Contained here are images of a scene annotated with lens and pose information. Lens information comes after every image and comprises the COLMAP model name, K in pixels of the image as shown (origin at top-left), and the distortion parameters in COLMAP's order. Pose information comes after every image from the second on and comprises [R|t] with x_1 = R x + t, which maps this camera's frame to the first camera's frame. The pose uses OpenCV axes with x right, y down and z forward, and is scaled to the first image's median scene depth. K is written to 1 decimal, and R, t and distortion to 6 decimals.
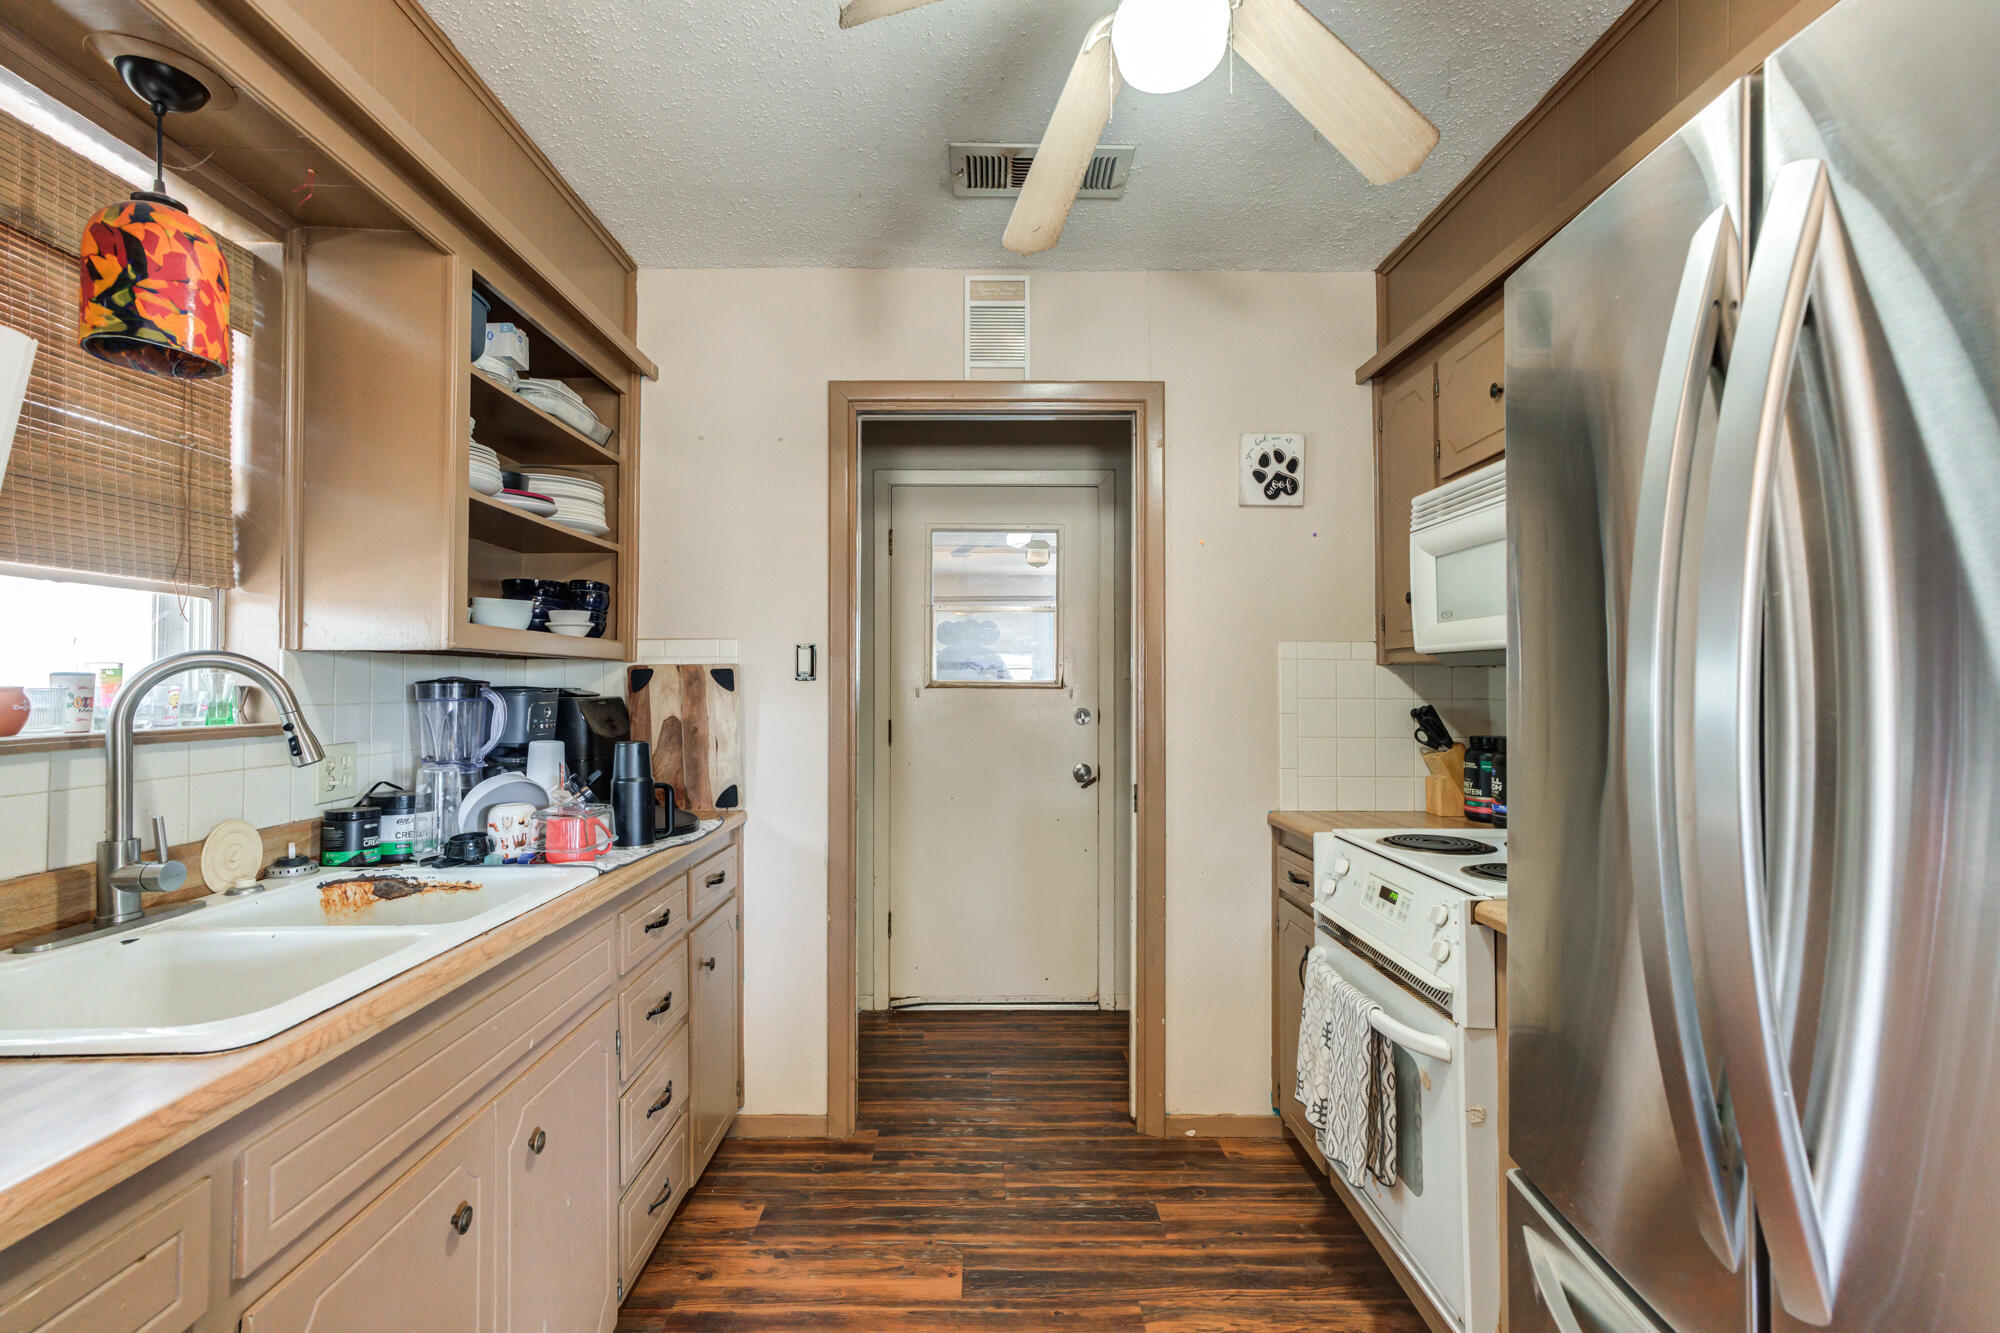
lens RADIAL K [[922.2, 0, 991.5], [0, 922.2, 663.3], [0, 0, 1]] dist [-0.020029, 0.017574]
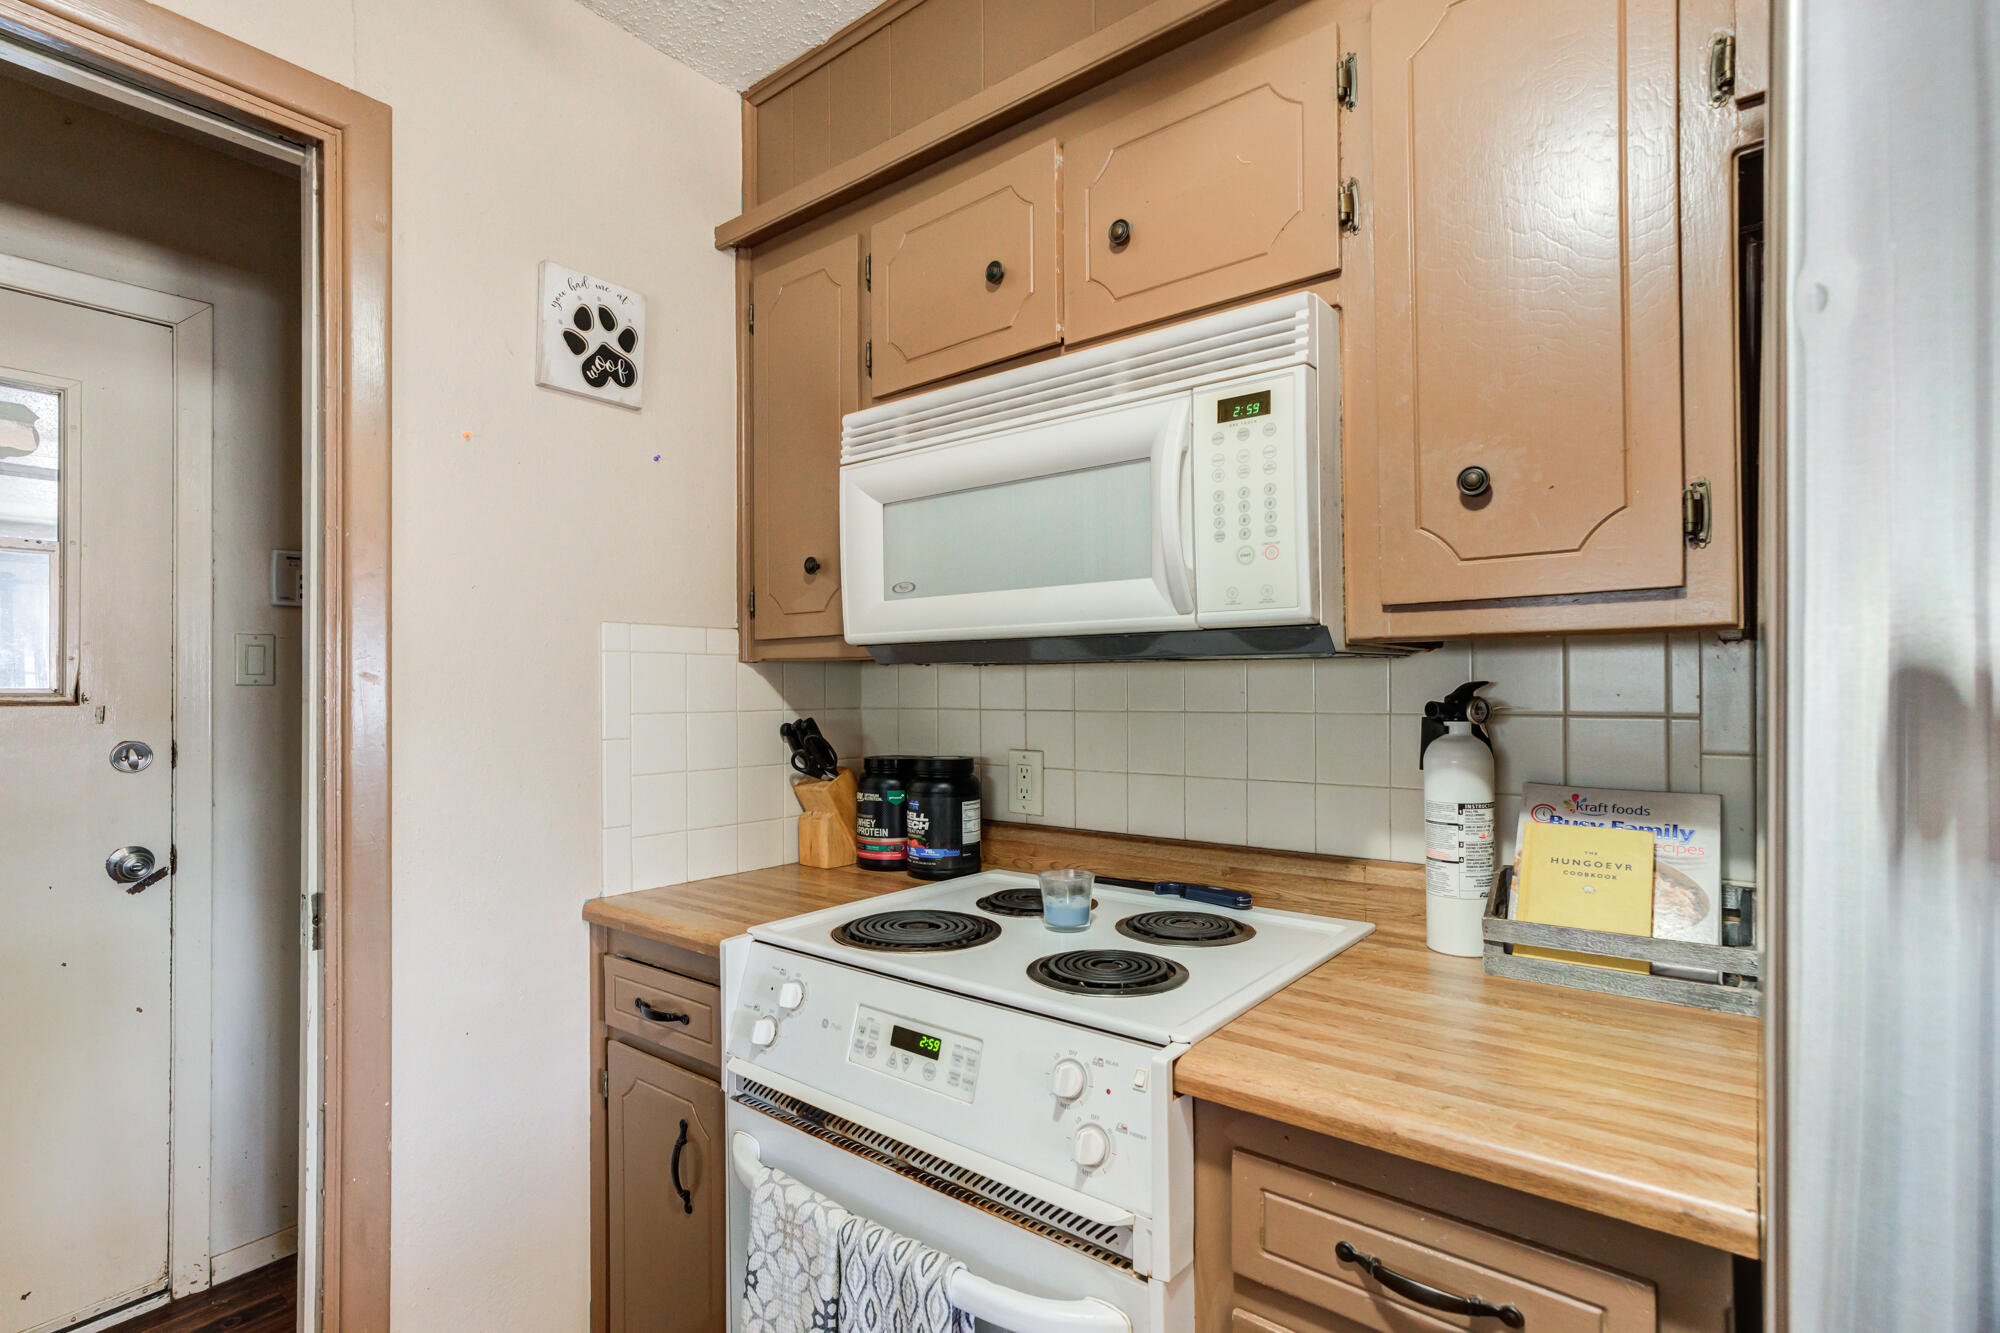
lens RADIAL K [[927.5, 0, 1003.7], [0, 927.5, 678.3], [0, 0, 1]] dist [-0.018254, 0.013129]
pose [[0.625485, 0.000828, 0.780236, -0.001160], [-0.008413, 0.999948, 0.005684, 0.008945], [-0.780191, -0.010120, 0.625460, 0.451606]]
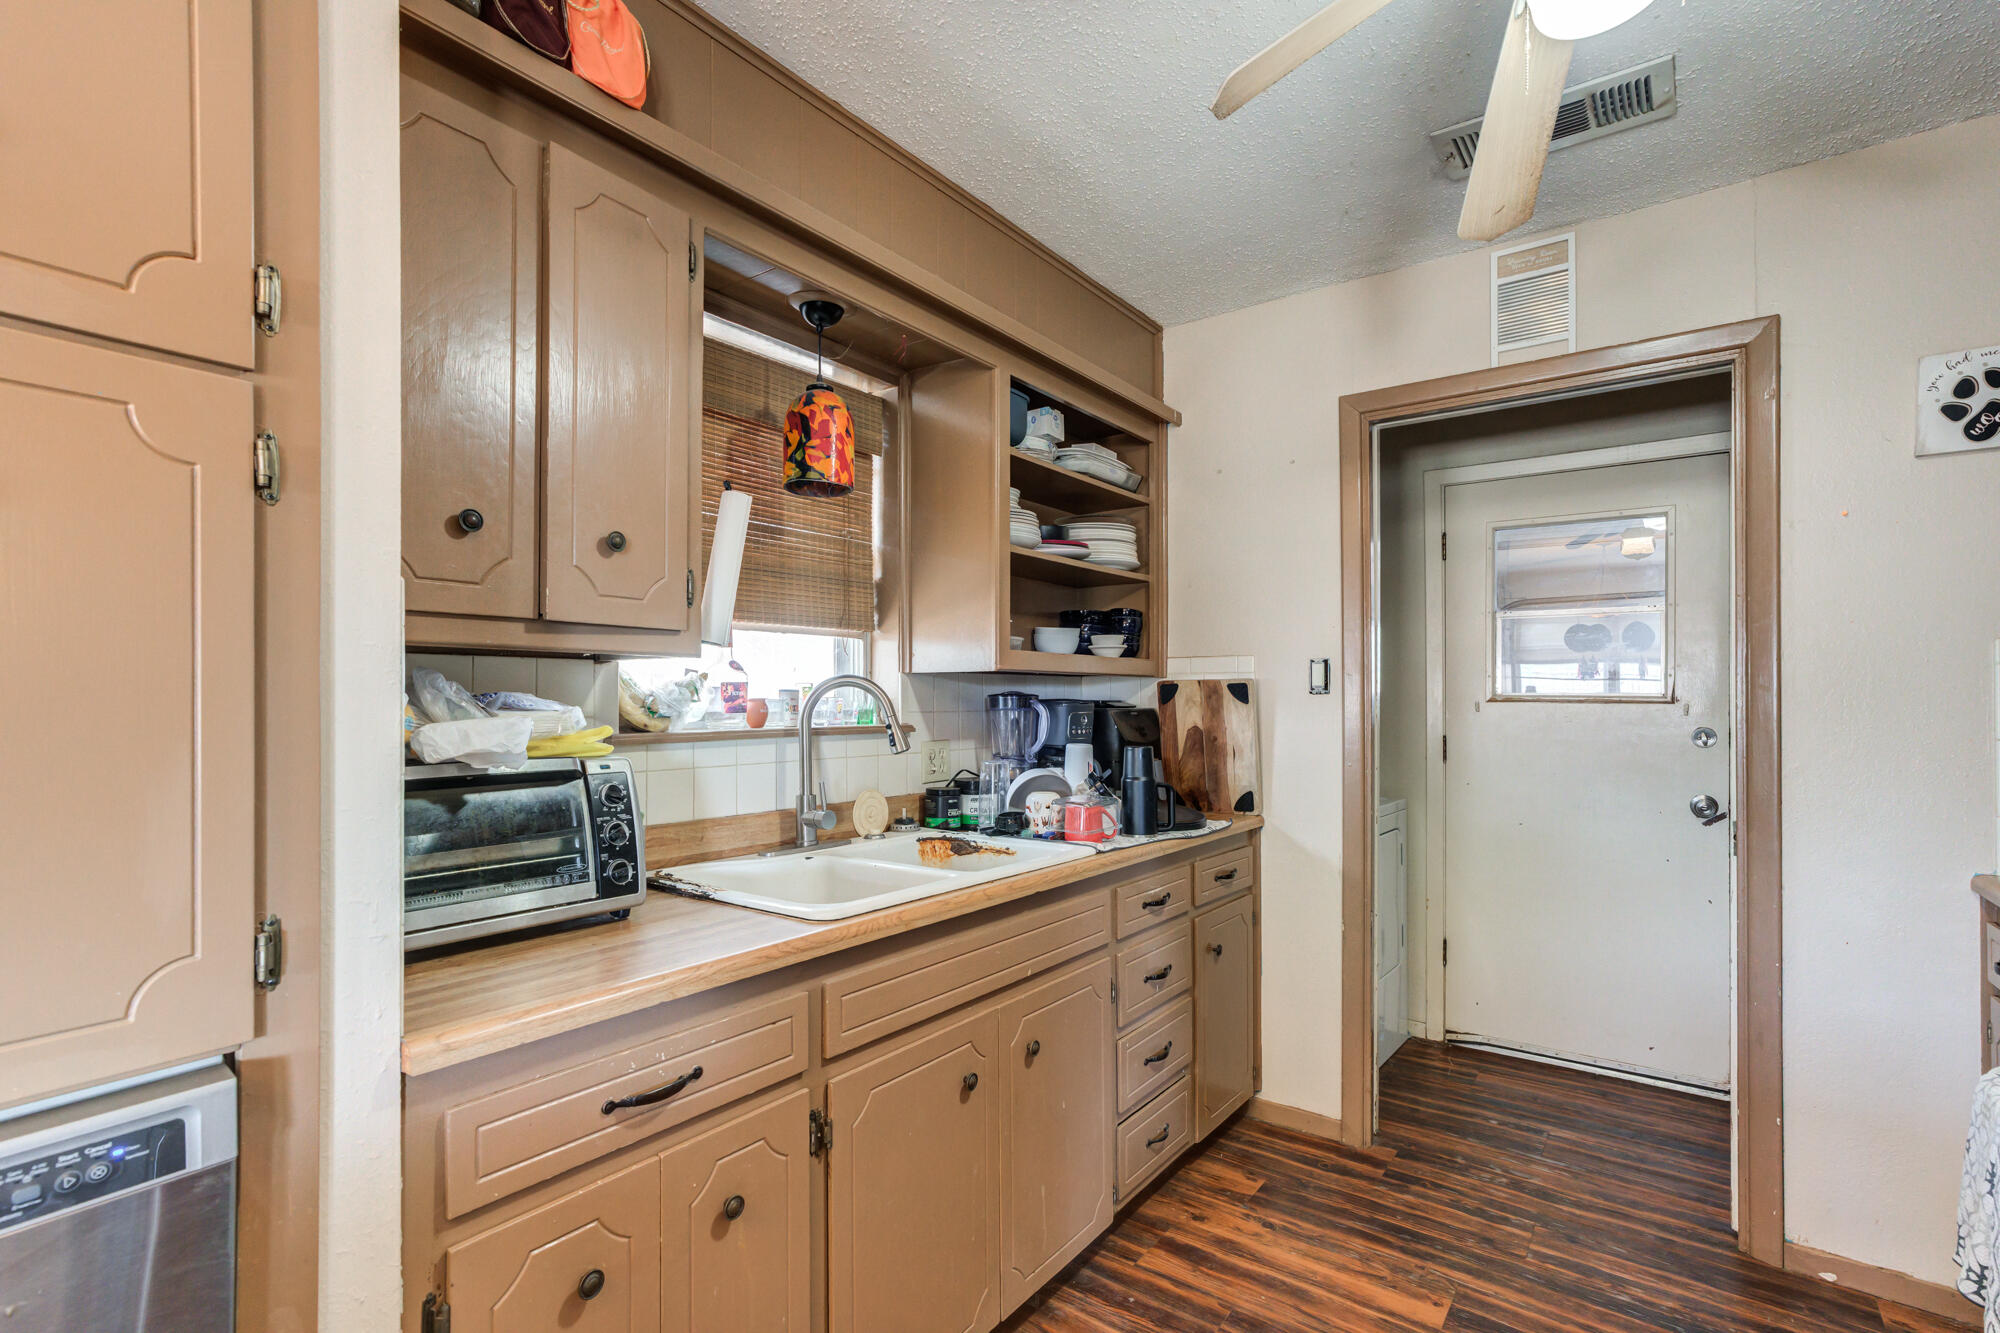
lens RADIAL K [[923.0, 0, 996.7], [0, 923.0, 690.6], [0, 0, 1]] dist [-0.018496, 0.012694]
pose [[0.801944, -0.002968, -0.597391, 0.130541], [0.012142, 0.999862, 0.011332, -0.001174], [0.597275, -0.016341, 0.801870, -0.038920]]
